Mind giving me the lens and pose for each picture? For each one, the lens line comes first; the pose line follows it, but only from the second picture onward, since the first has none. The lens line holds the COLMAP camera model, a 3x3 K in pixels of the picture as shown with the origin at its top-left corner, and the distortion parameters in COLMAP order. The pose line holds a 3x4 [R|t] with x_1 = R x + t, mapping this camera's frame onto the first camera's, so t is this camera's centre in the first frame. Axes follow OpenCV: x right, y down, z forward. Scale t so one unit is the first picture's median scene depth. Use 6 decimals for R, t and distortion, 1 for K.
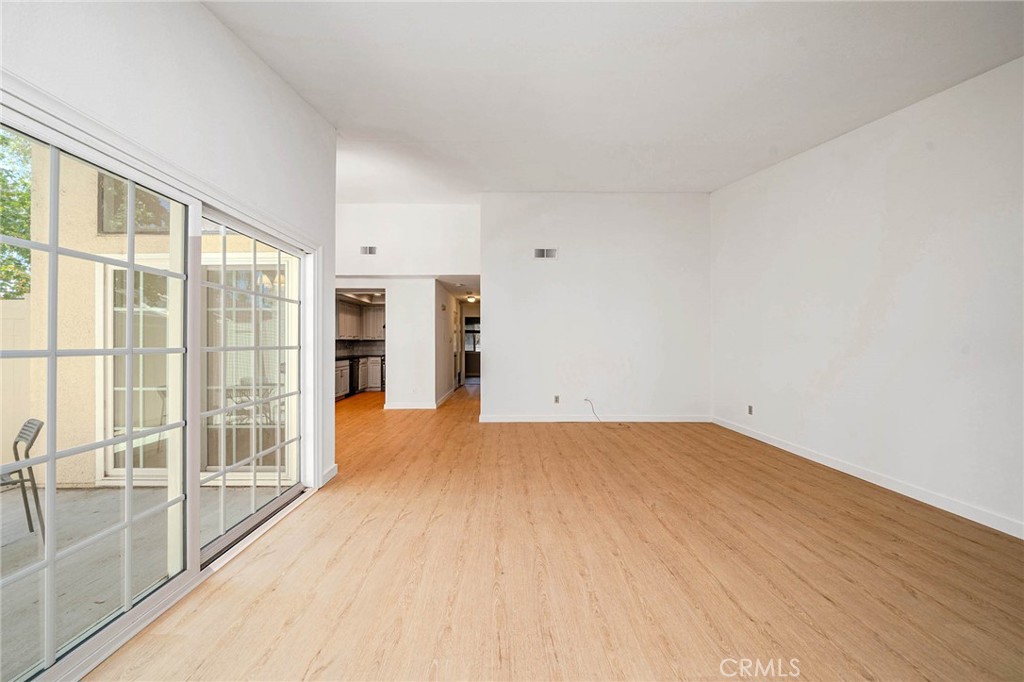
lens RADIAL K [[355.8, 0, 498.2], [0, 355.8, 341.7], [0, 0, 1]] dist [-0.007153, 0.000370]
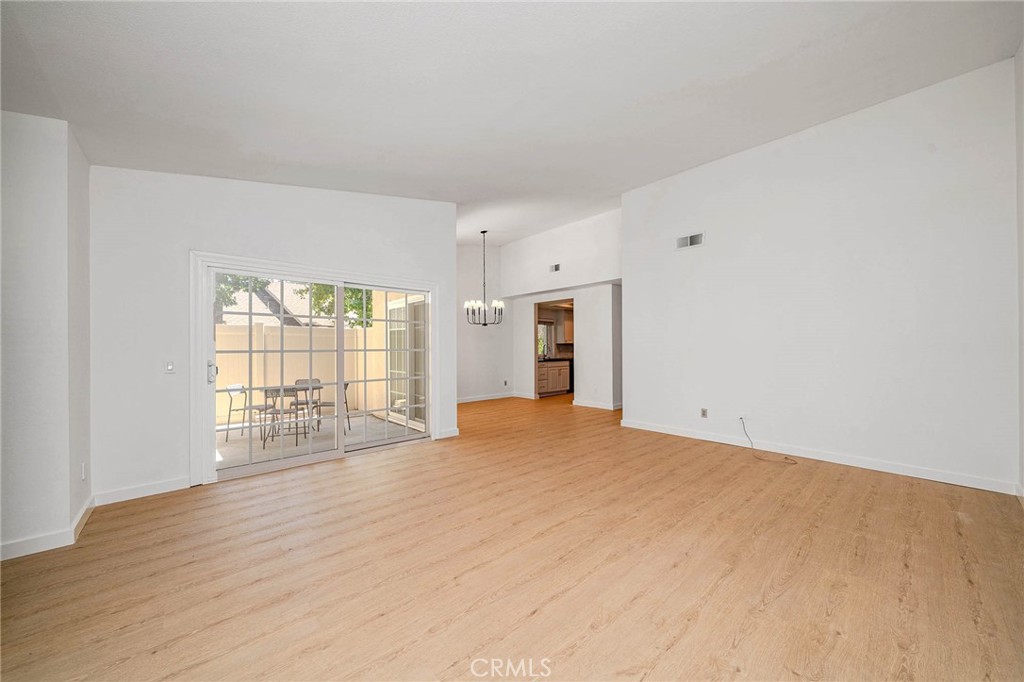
lens RADIAL K [[366.4, 0, 510.9], [0, 366.4, 343.2], [0, 0, 1]] dist [-0.000887, -0.000077]
pose [[0.668798, -0.010572, -0.743369, 0.527135], [0.006468, 0.999944, -0.008402, 0.003147], [0.743416, 0.000811, 0.668829, 0.094052]]
